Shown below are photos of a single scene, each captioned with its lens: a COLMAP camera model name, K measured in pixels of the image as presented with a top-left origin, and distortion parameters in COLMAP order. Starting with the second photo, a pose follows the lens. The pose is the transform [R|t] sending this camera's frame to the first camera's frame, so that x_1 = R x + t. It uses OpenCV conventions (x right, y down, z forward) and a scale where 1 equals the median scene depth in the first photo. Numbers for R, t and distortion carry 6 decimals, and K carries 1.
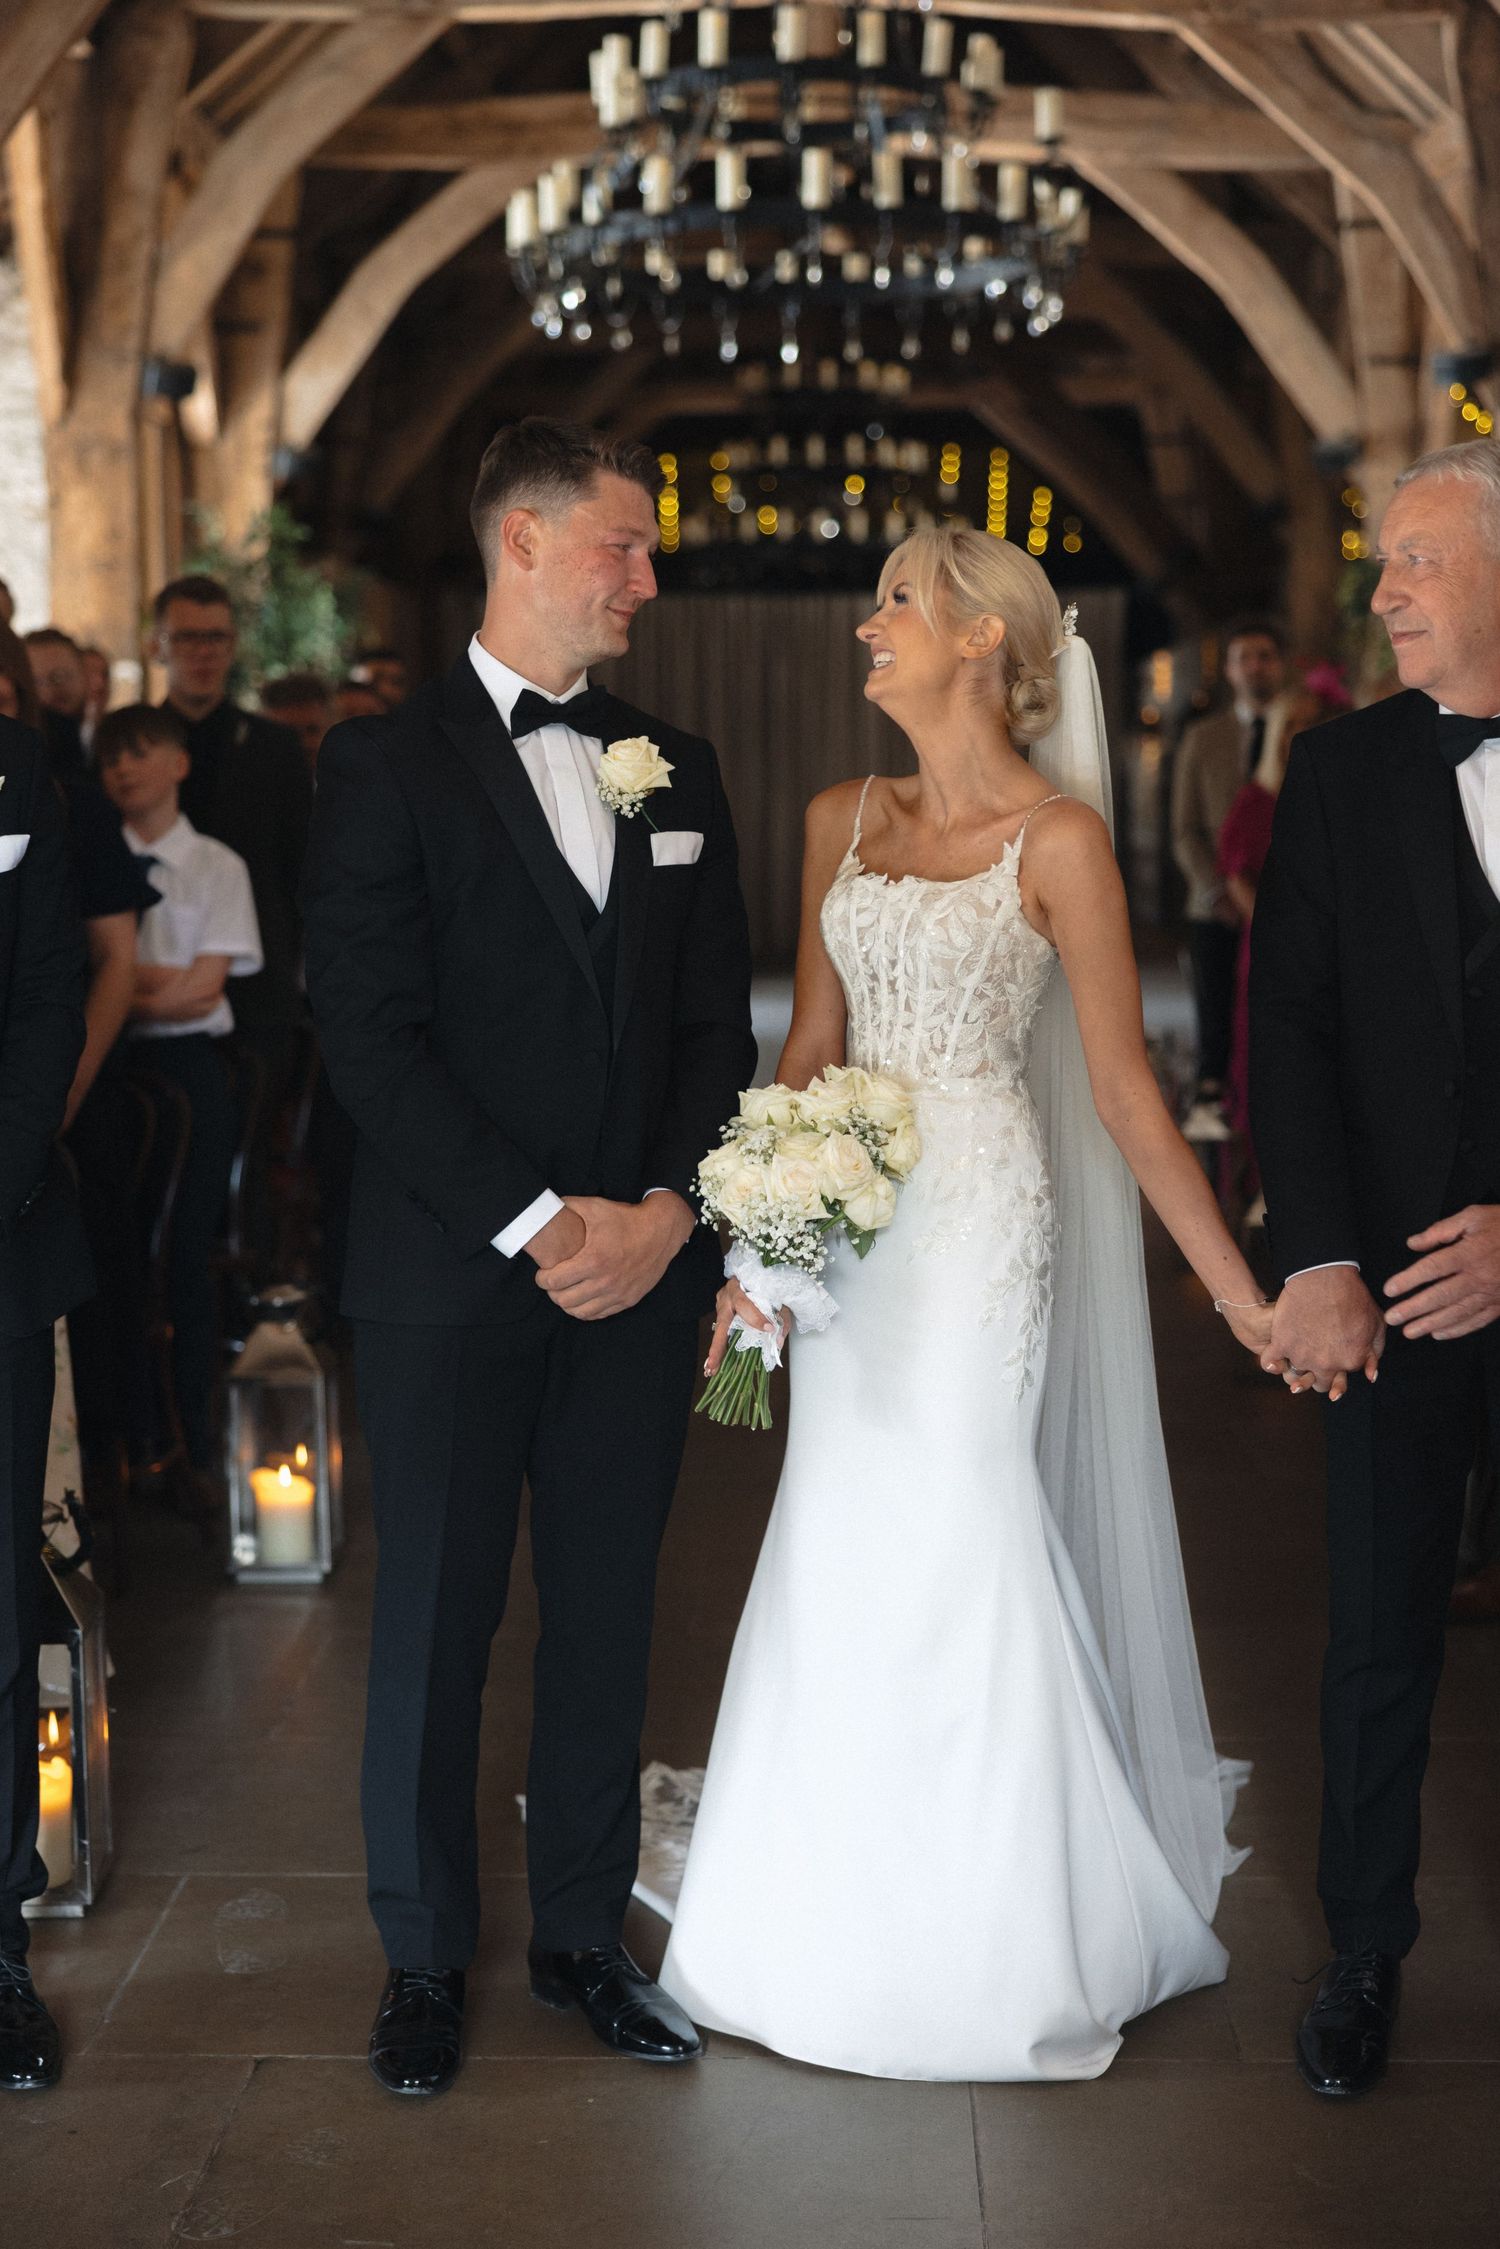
lens RADIAL K [[3286.5, 0, 750.0], [0, 3286.5, 1124.5], [0, 0, 1]] dist [0.019737, -0.094435]
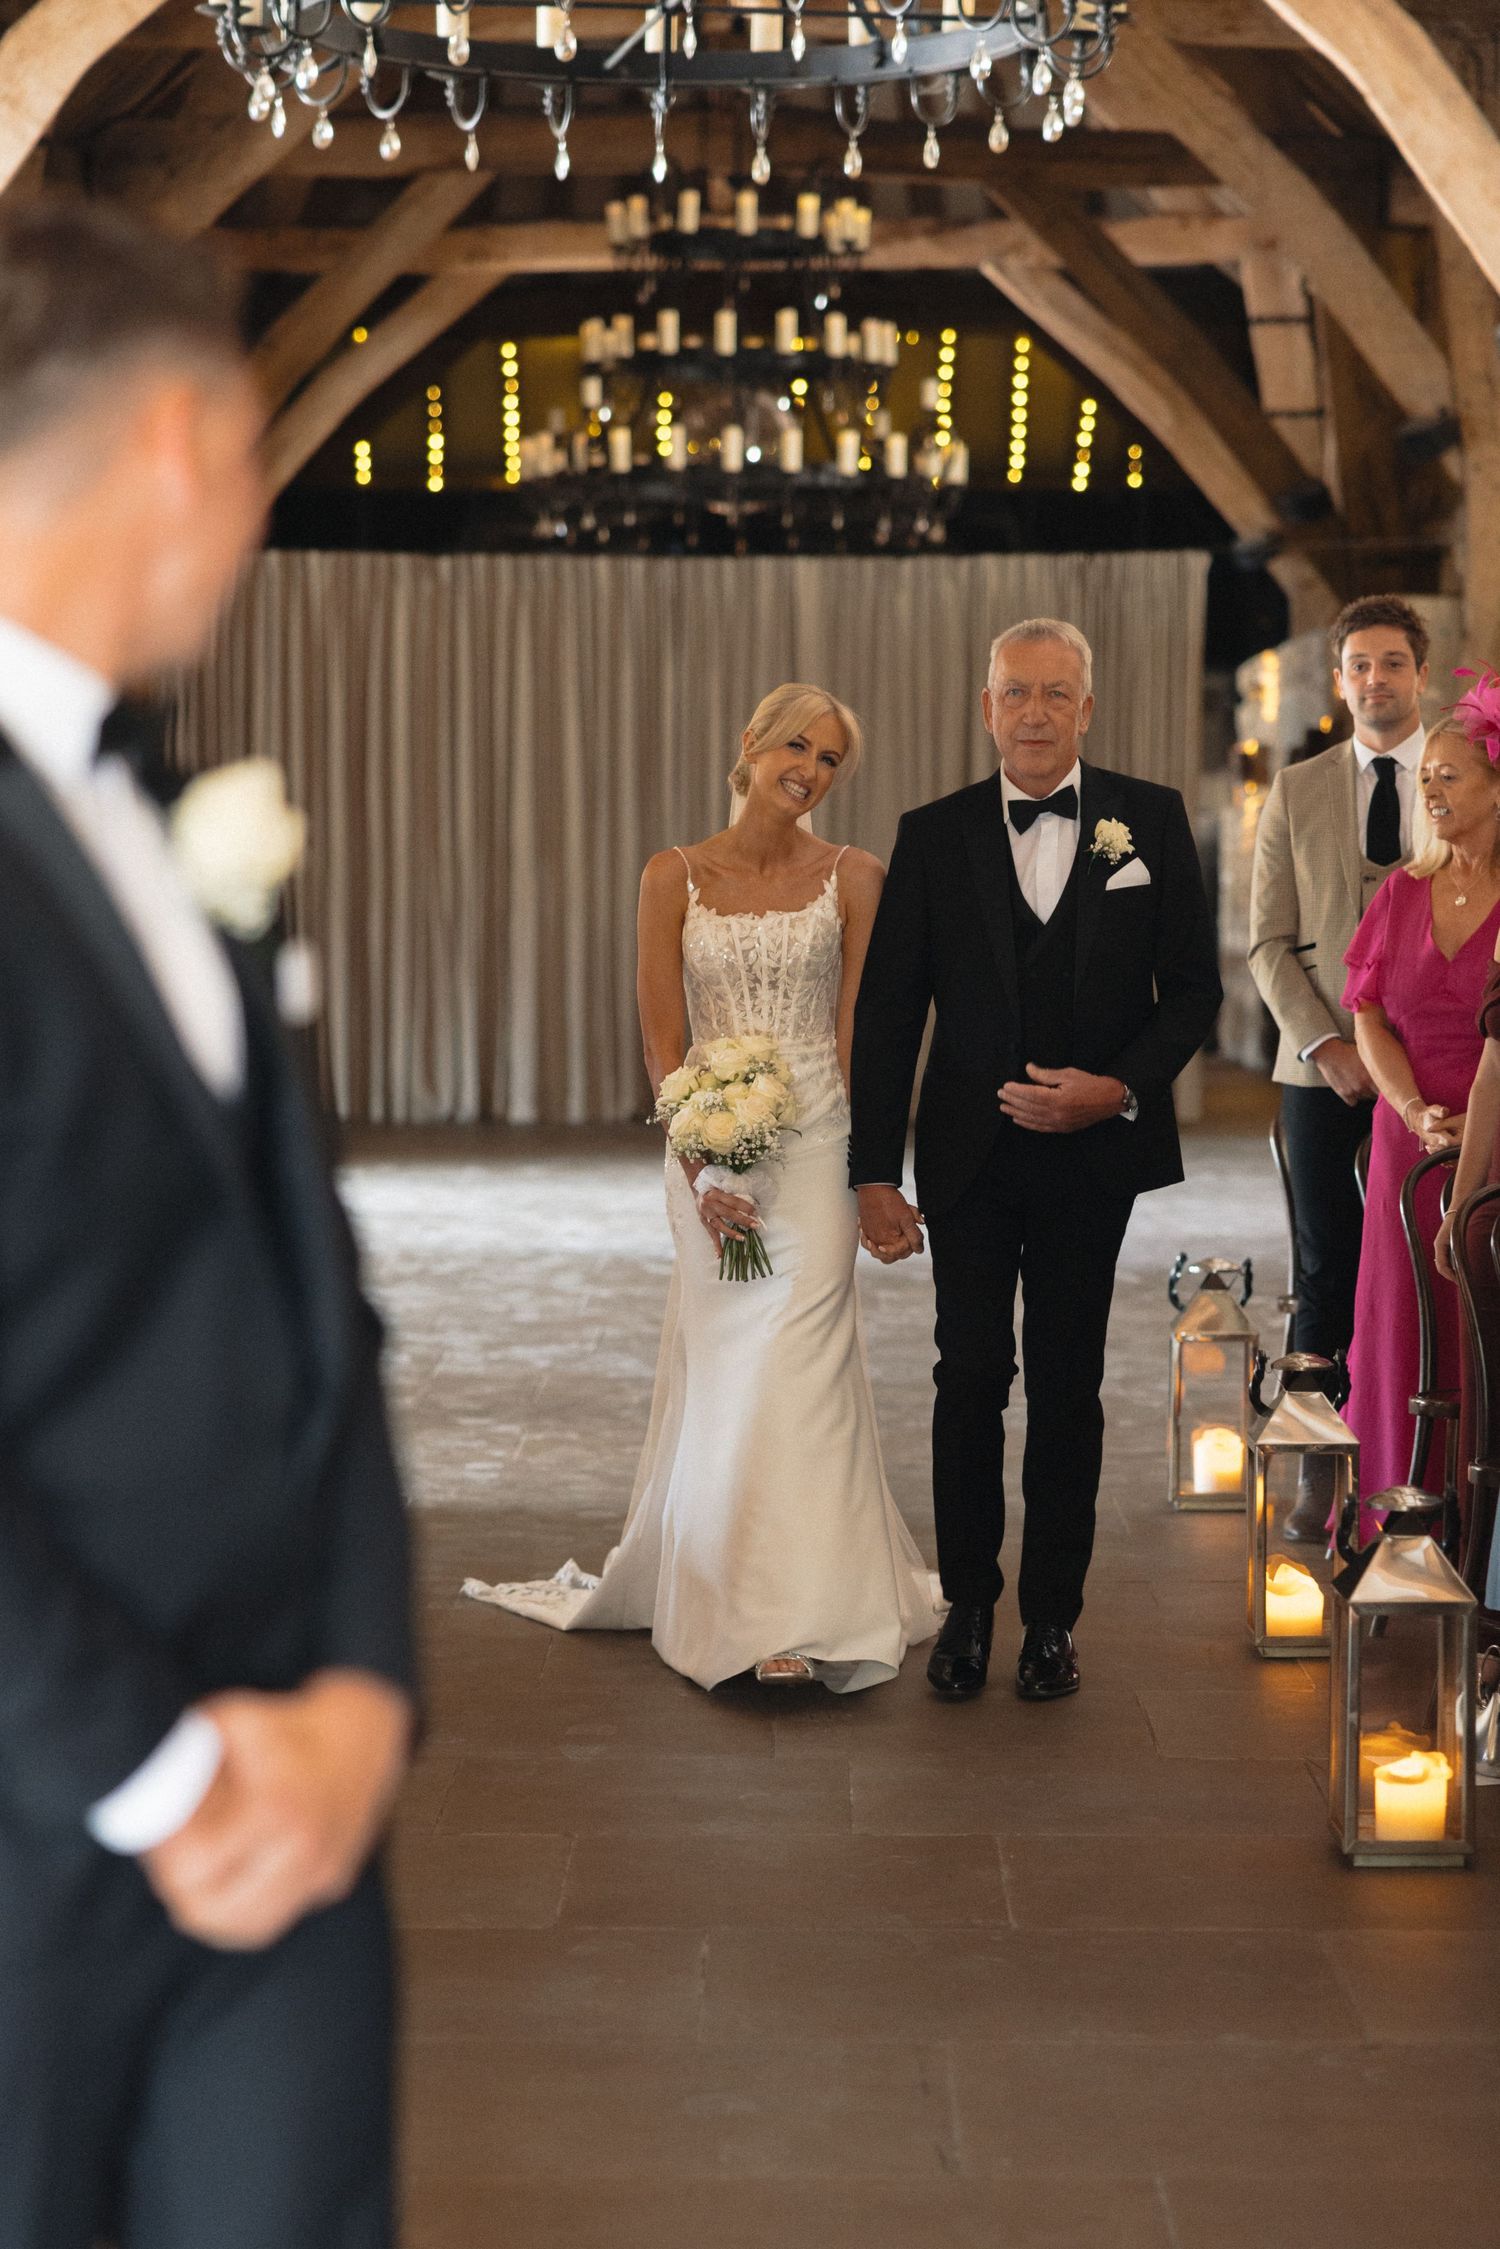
lens RADIAL K [[4969.1, 0, 746.6], [0, 4969.1, 1269.3], [0, 0, 1]] dist [0.099903, -0.460787]
pose [[0.999855, 0.005642, 0.016060, 0.012331], [-0.005350, 0.999821, -0.018142, -0.006671], [-0.016159, 0.018053, 0.999706, 0.044486]]
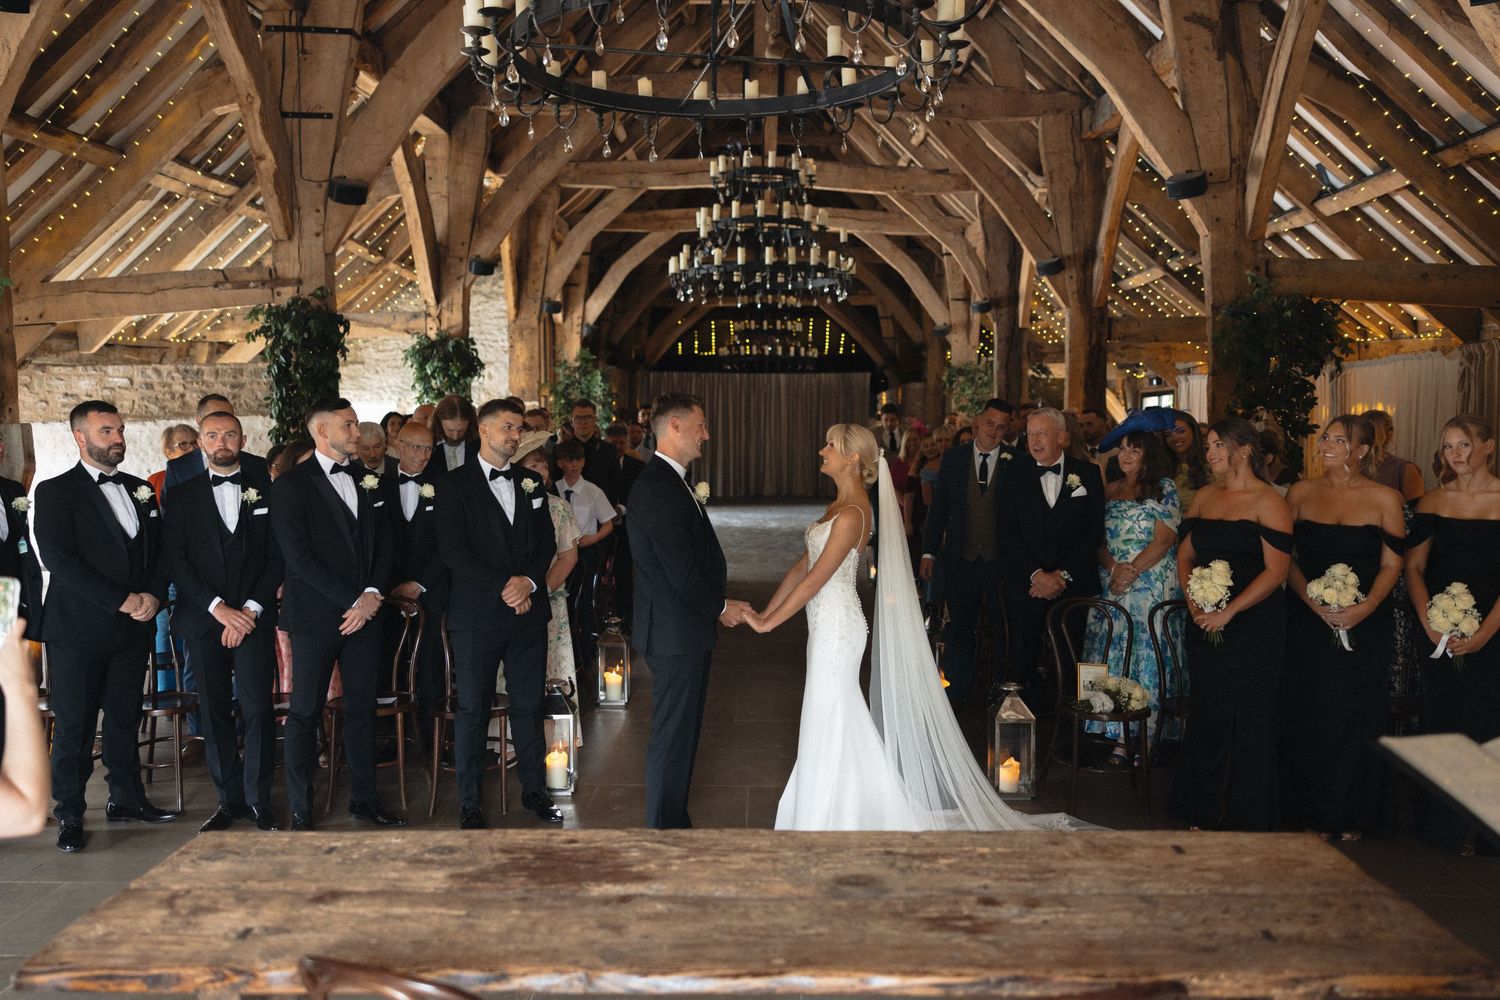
lens RADIAL K [[1210.1, 0, 750.0], [0, 1210.1, 500.0], [0, 0, 1]] dist [-0.002908, -0.000258]
pose [[0.999915, 0.006503, 0.011300, -0.006628], [-0.006061, 0.999232, -0.038714, -0.009346], [-0.011543, 0.038642, 0.999186, -0.097435]]
